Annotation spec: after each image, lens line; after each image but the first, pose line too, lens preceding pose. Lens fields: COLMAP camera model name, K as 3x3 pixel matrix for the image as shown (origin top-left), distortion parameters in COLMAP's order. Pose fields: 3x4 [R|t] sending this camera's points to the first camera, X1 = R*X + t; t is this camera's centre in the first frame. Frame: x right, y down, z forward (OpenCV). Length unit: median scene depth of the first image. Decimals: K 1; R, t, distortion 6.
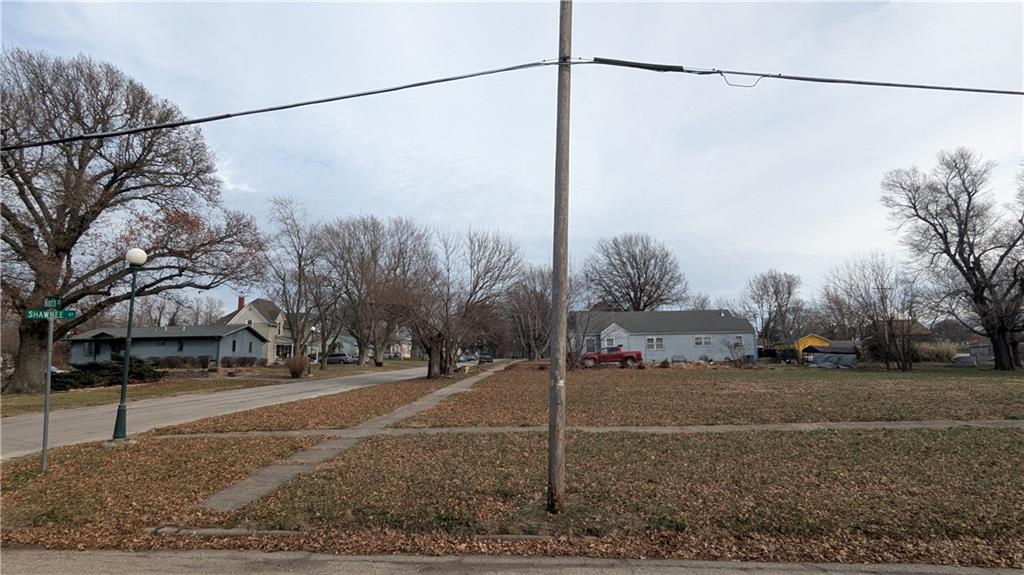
lens RADIAL K [[530.6, 0, 512.0], [0, 530.6, 287.5], [0, 0, 1]] dist [-0.006536, -0.001076]
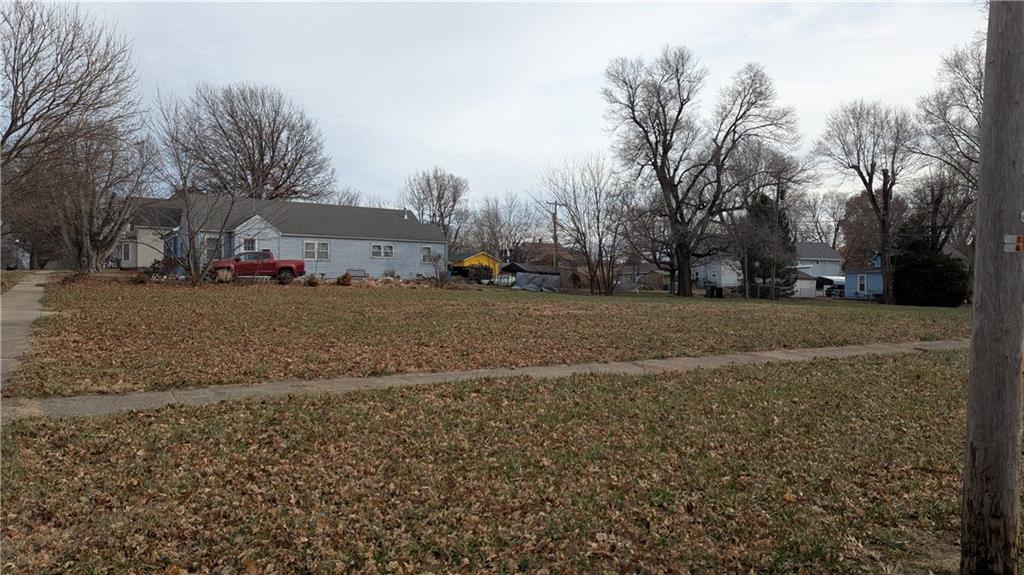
lens RADIAL K [[719.0, 0, 506.7], [0, 719.0, 293.6], [0, 0, 1]] dist [0.090483, -0.104509]
pose [[0.816724, 0.018237, 0.576741, -0.105327], [-0.105392, 0.987402, 0.118024, 0.040113], [-0.567322, -0.157177, 0.808357, 0.167370]]
